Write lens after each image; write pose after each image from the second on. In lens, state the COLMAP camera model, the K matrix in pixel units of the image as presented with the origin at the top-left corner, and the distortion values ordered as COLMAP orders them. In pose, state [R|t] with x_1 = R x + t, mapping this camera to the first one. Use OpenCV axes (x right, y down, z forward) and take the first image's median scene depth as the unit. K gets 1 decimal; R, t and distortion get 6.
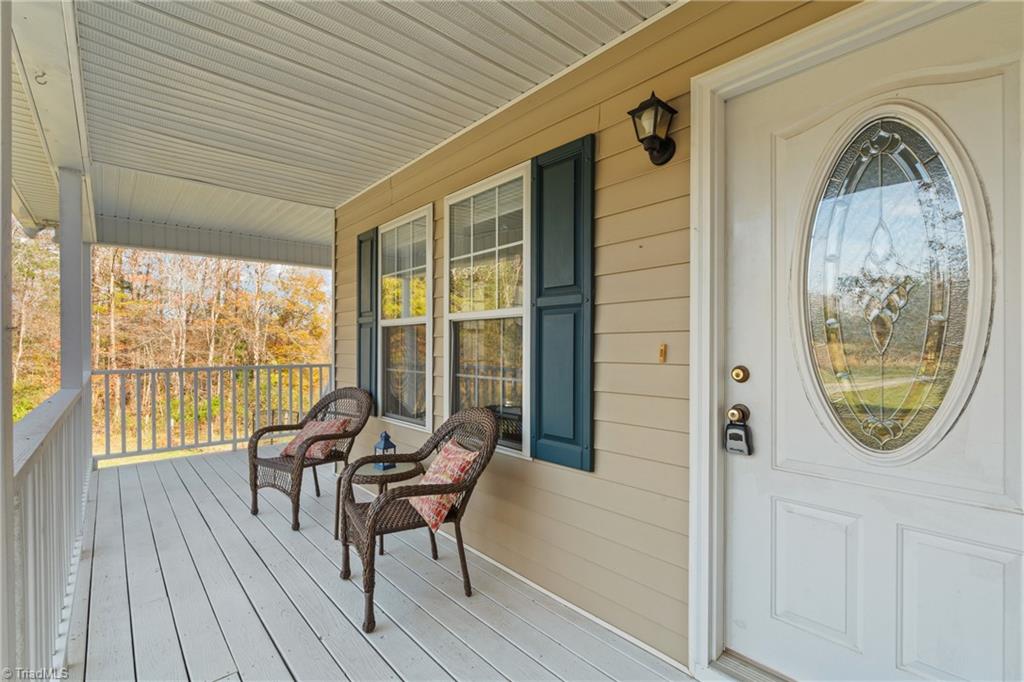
lens RADIAL K [[448.8, 0, 512.0], [0, 448.8, 341.0], [0, 0, 1]] dist [-0.000638, -0.000085]
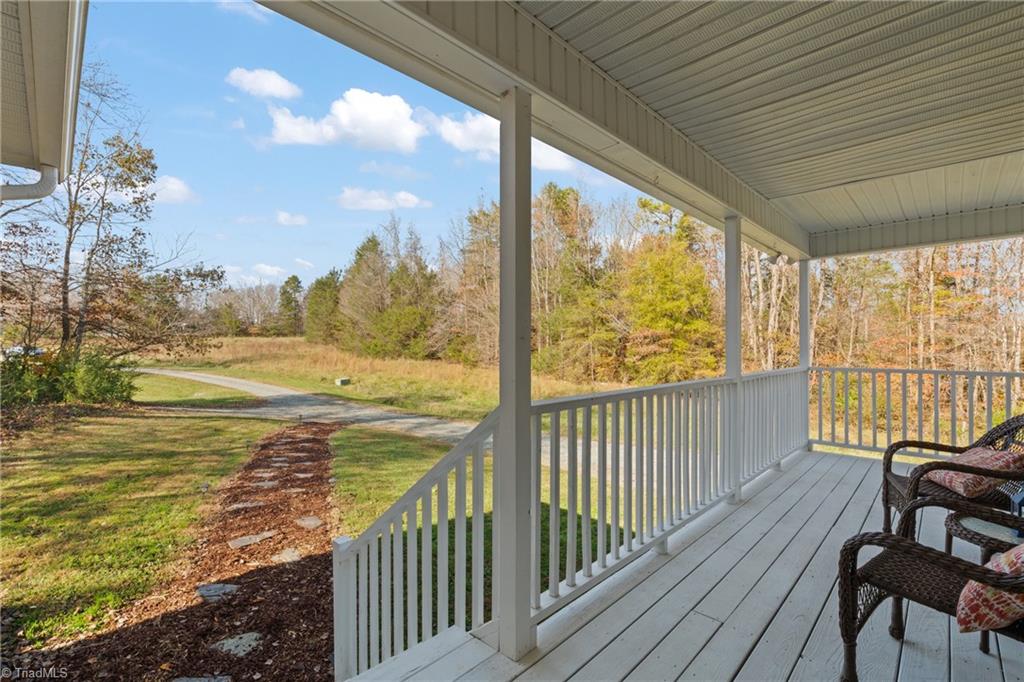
lens RADIAL K [[448.8, 0, 512.0], [0, 448.8, 341.0], [0, 0, 1]] dist [-0.000638, -0.000085]
pose [[0.062854, -0.000606, -0.998023, 0.241482], [0.001642, 0.999999, -0.000503, -0.002863], [0.998021, -0.001607, 0.062855, 0.170097]]
